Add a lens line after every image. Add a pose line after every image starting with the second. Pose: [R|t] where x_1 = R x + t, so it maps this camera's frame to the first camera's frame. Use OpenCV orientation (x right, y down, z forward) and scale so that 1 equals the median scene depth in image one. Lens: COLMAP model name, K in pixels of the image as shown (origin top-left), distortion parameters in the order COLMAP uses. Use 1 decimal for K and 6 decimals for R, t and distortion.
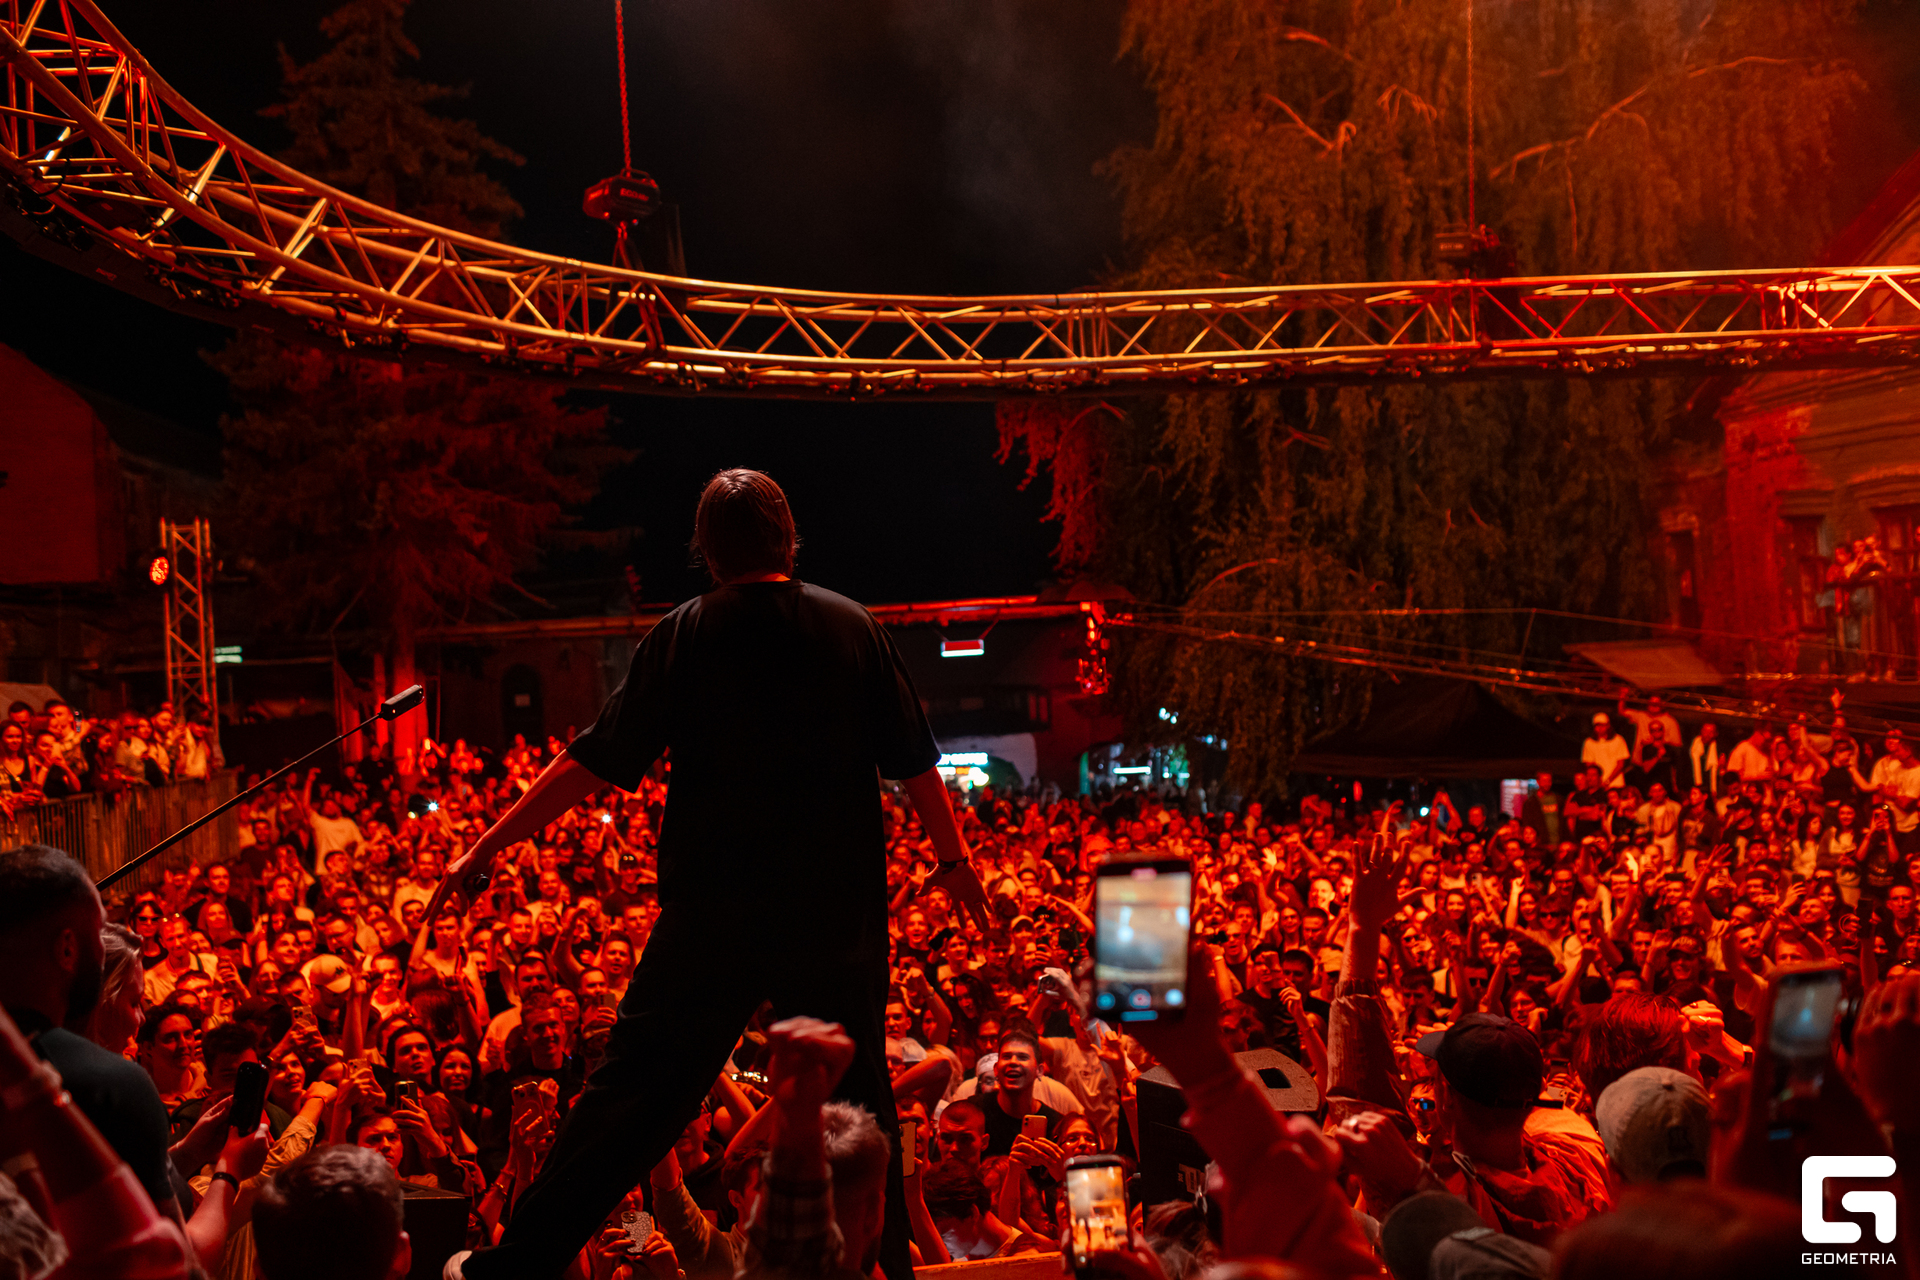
lens RADIAL K [[1838.1, 0, 965.3], [0, 1838.1, 647.6], [0, 0, 1]] dist [-0.099580, 0.135191]
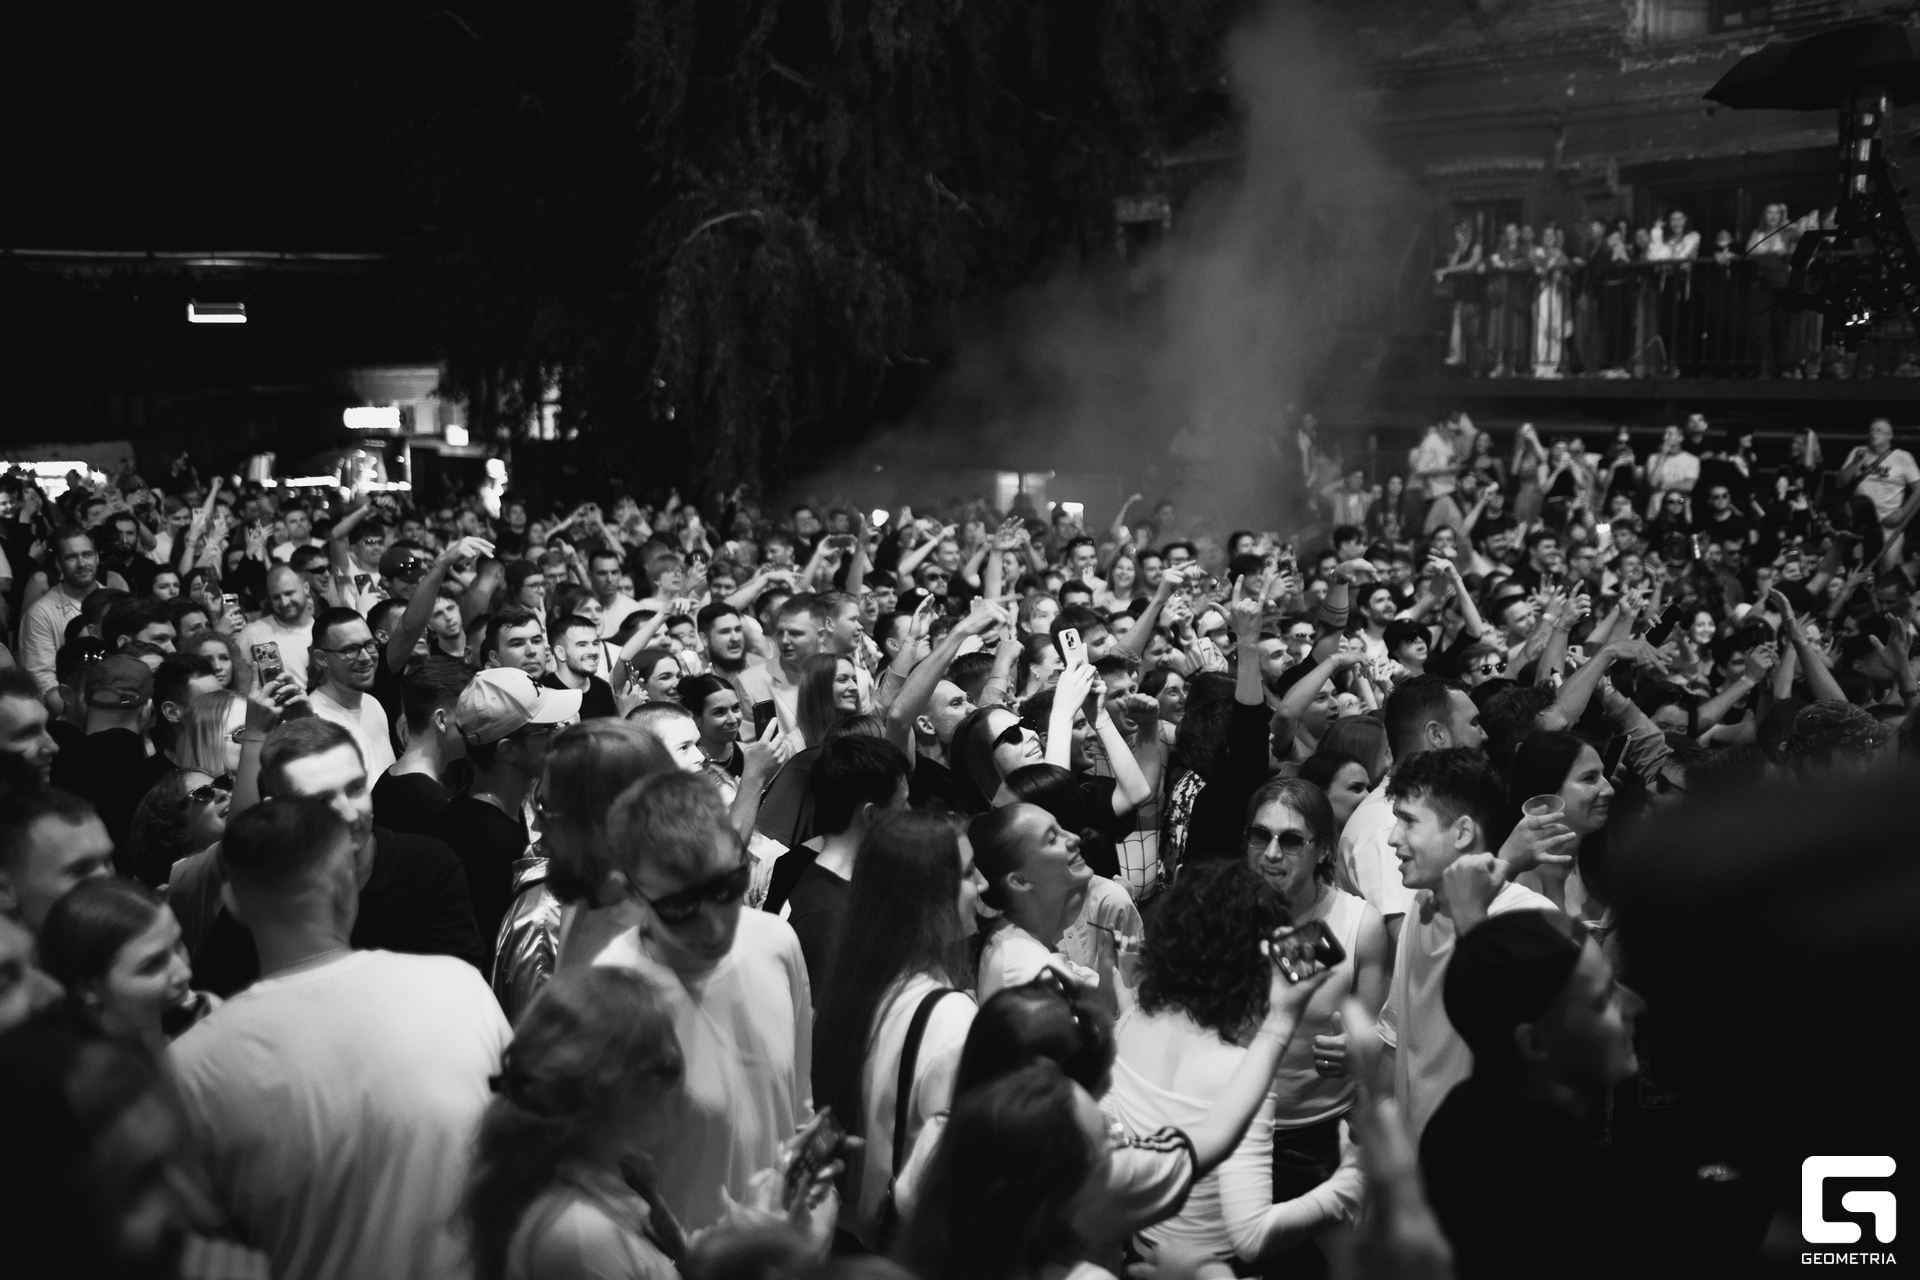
lens RADIAL K [[1838.1, 0, 965.3], [0, 1838.1, 647.6], [0, 0, 1]] dist [-0.099580, 0.135191]
pose [[0.848897, -0.030053, 0.527703, -0.145763], [-0.046381, 0.990295, 0.131011, 0.026418], [-0.526520, -0.135690, 0.839265, 0.159277]]
